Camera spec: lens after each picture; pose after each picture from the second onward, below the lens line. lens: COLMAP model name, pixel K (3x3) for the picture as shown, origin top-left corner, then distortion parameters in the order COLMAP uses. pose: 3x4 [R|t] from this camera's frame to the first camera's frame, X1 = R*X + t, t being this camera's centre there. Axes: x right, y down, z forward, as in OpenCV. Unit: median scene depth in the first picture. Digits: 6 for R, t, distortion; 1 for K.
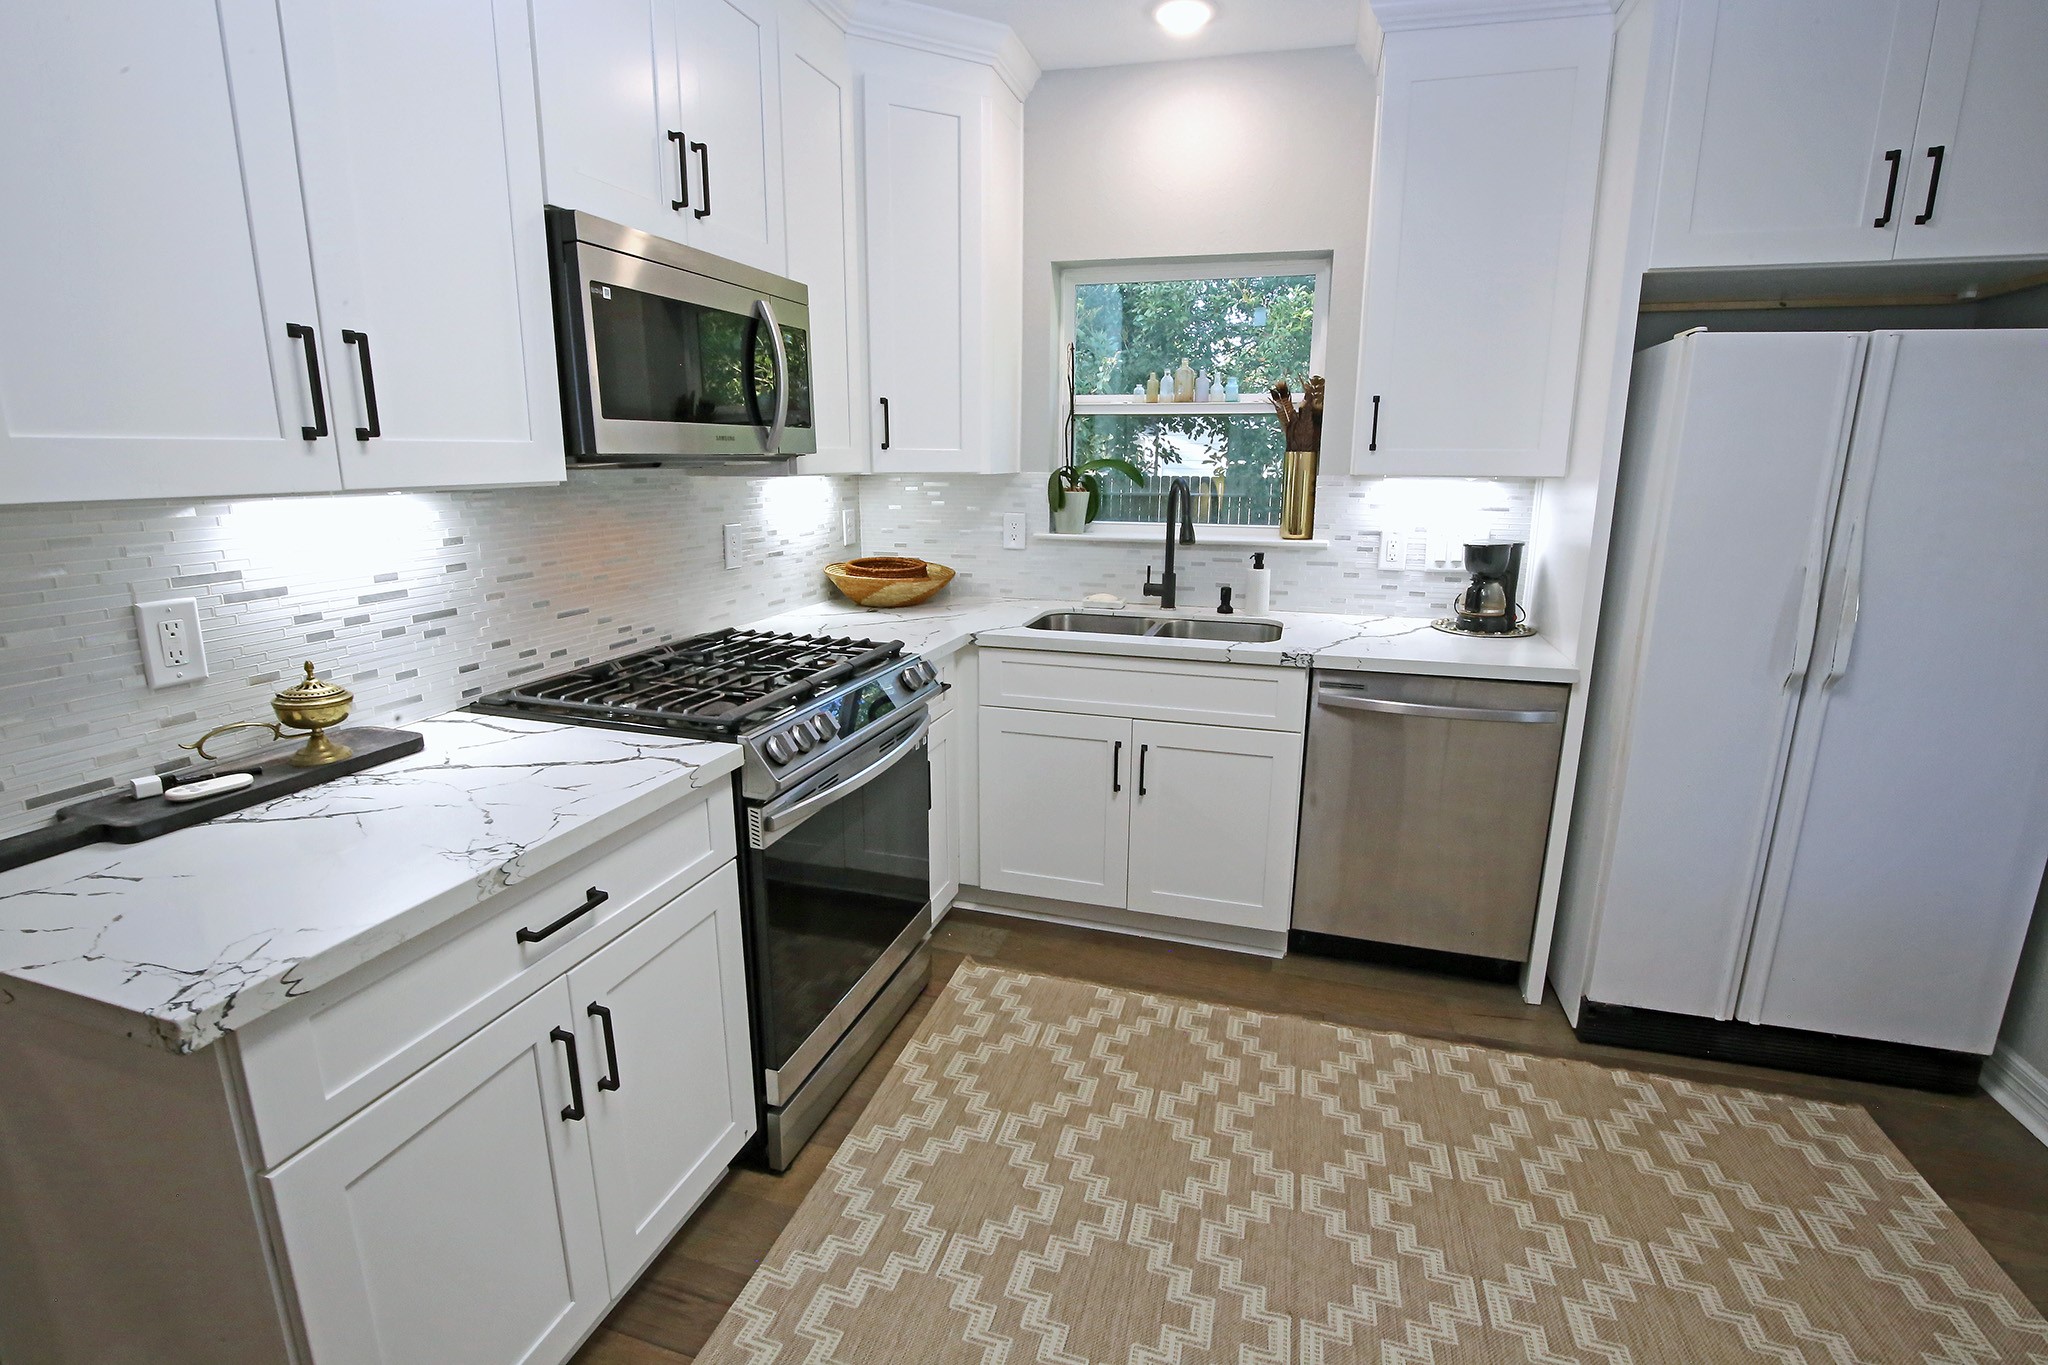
lens RADIAL K [[939.9, 0, 1026.6], [0, 939.9, 675.7], [0, 0, 1]] dist [-0.038510, 0.007879]
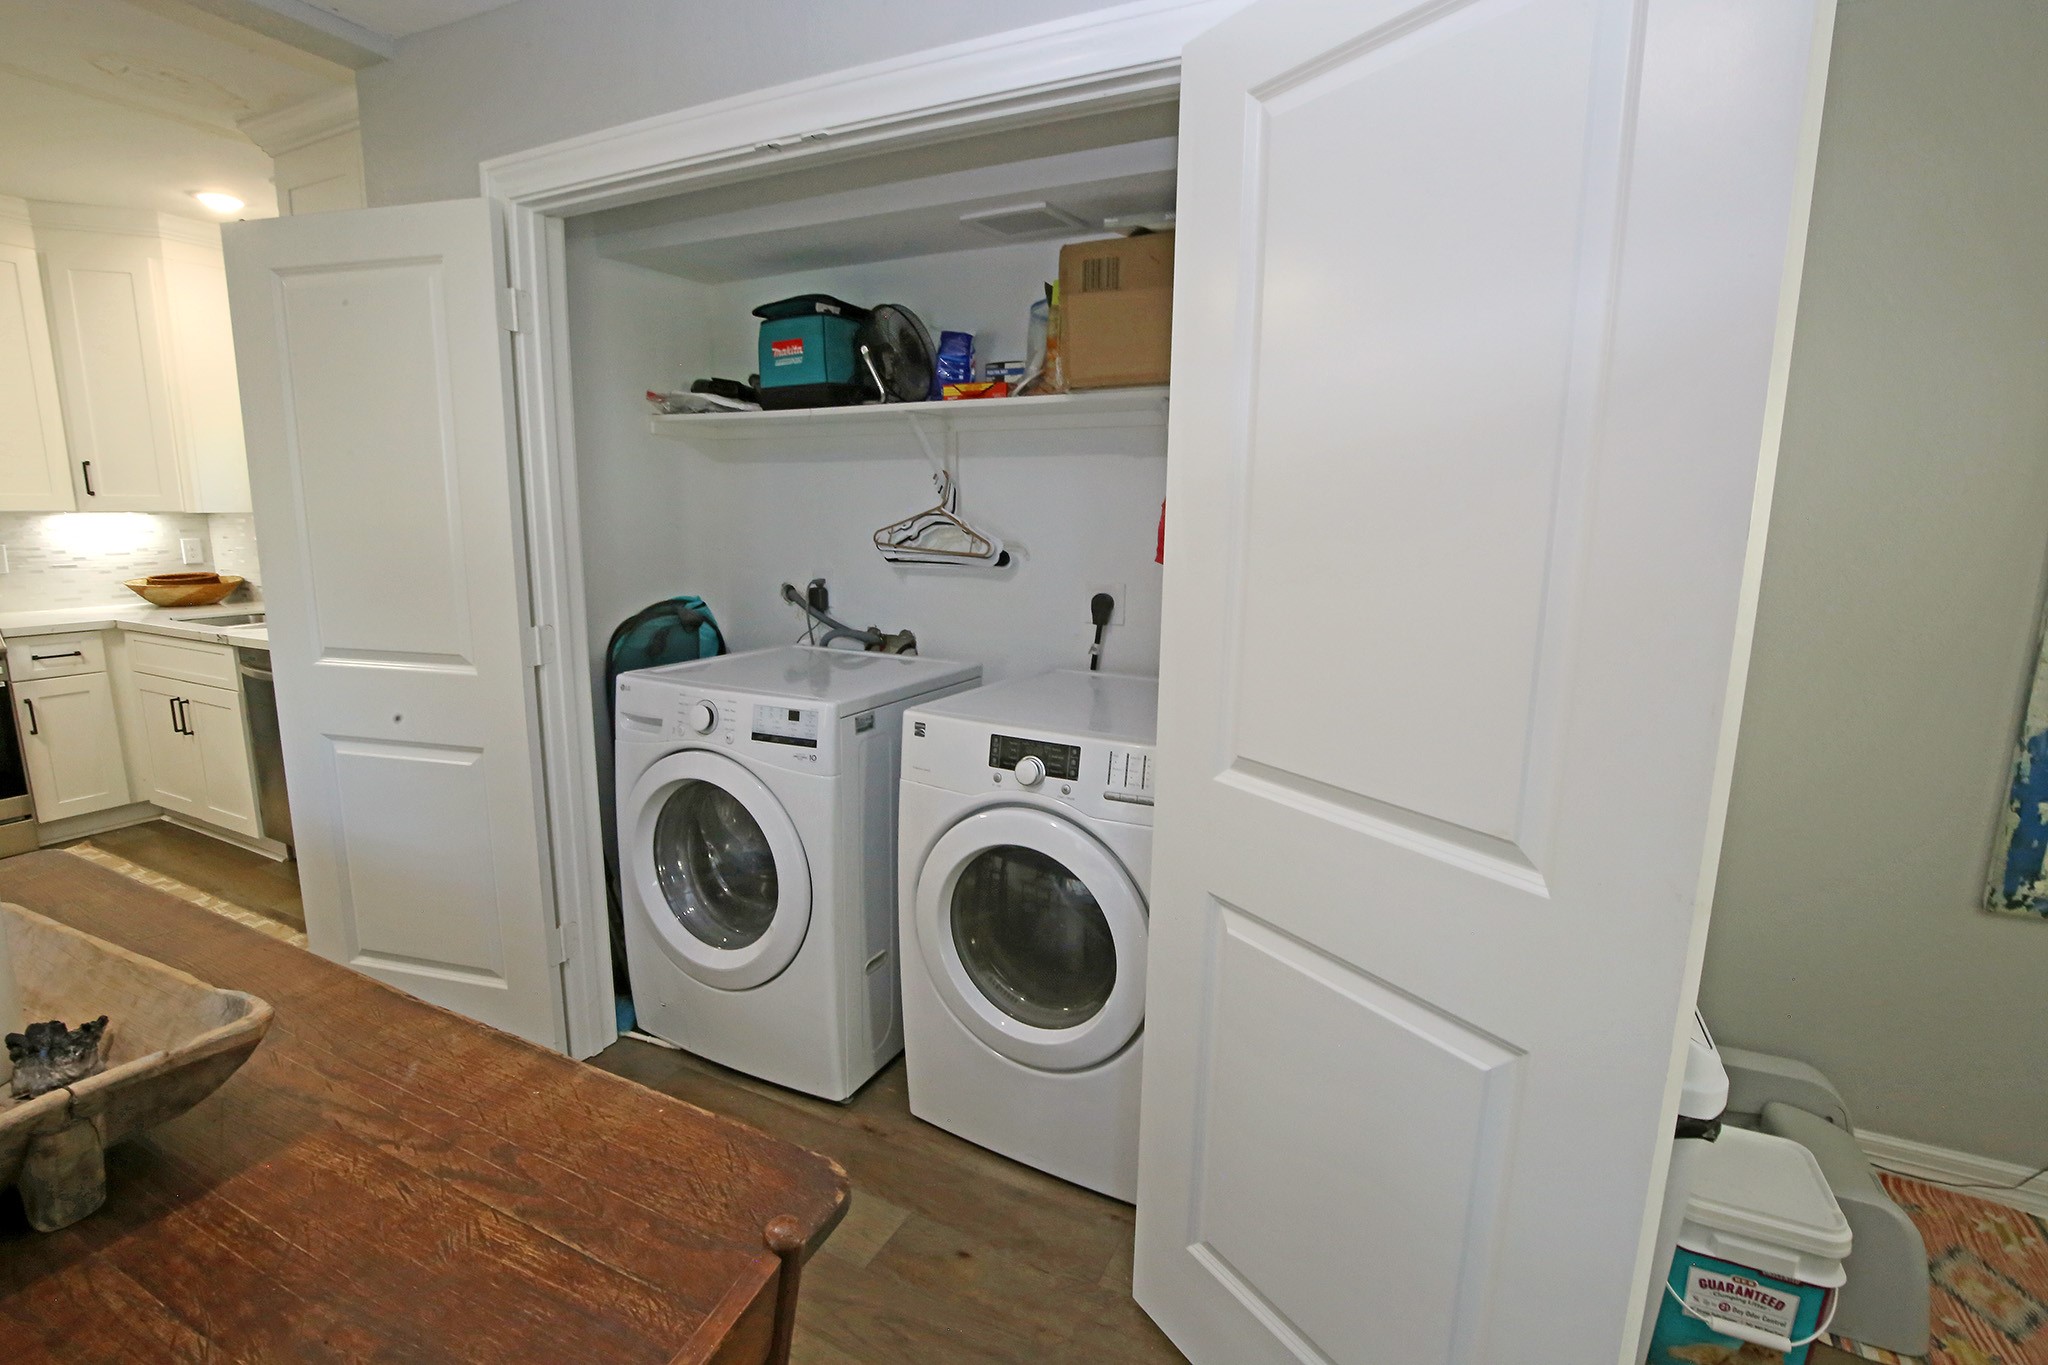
lens RADIAL K [[939.9, 0, 1026.6], [0, 939.9, 675.7], [0, 0, 1]] dist [-0.038510, 0.007879]
pose [[0.986320, 0.031781, -0.161749, 1.777952], [-0.040204, 0.997986, -0.049070, 0.062128], [0.159864, 0.054902, 0.985611, -0.189649]]
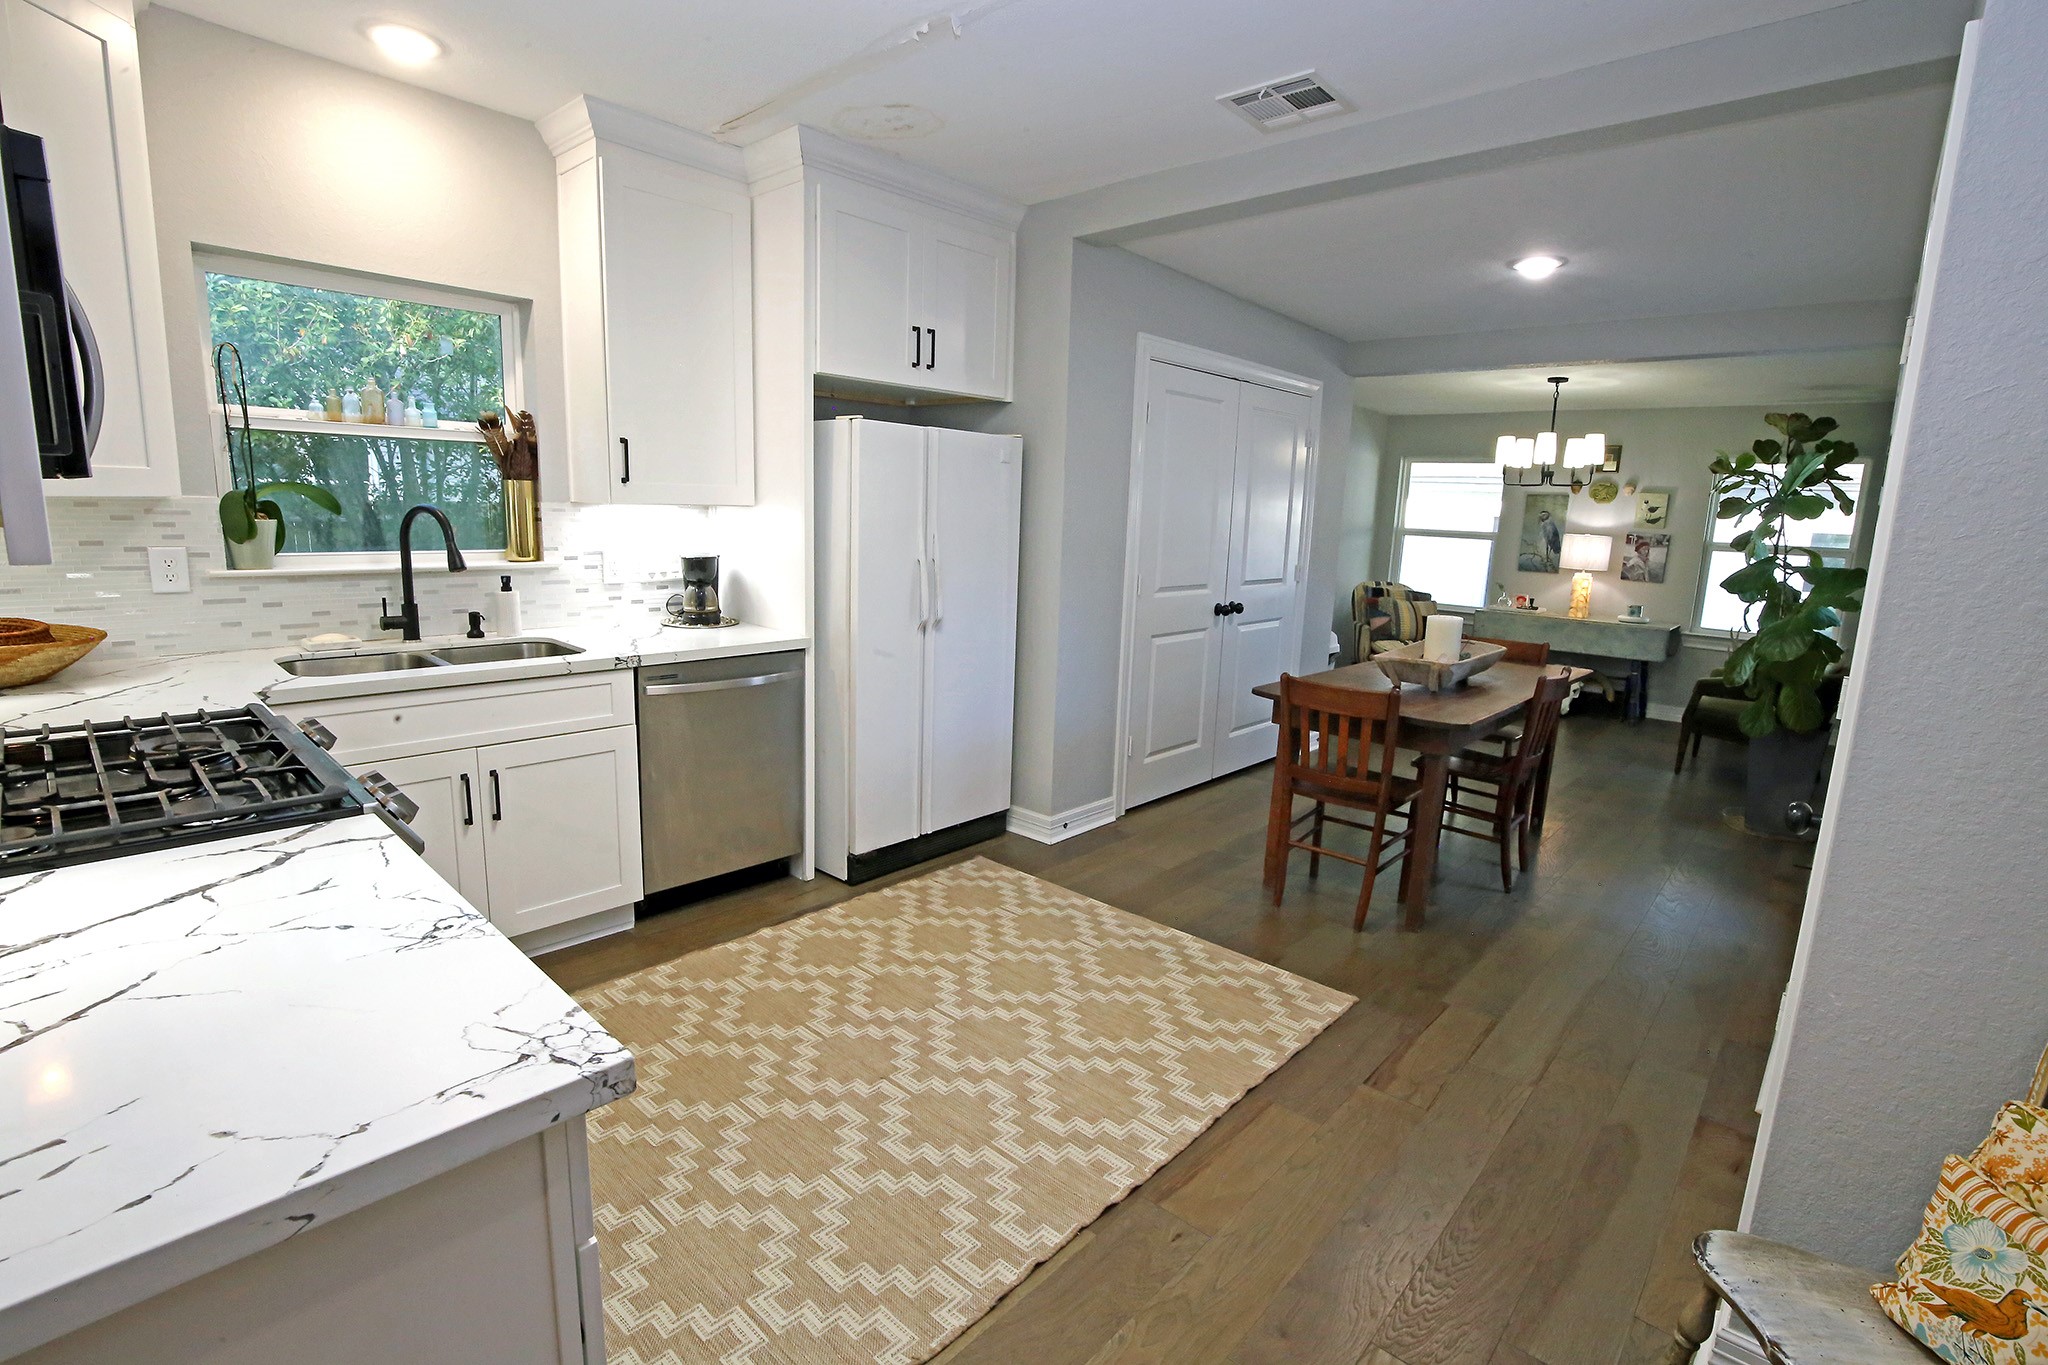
lens RADIAL K [[944.7, 0, 1028.9], [0, 944.7, 674.0], [0, 0, 1]] dist [-0.035619, 0.007490]
pose [[0.430935, -0.150898, 0.889677, -0.550983], [0.168321, 0.982057, 0.085037, -0.017393], [-0.886546, 0.113106, 0.448602, 0.033217]]
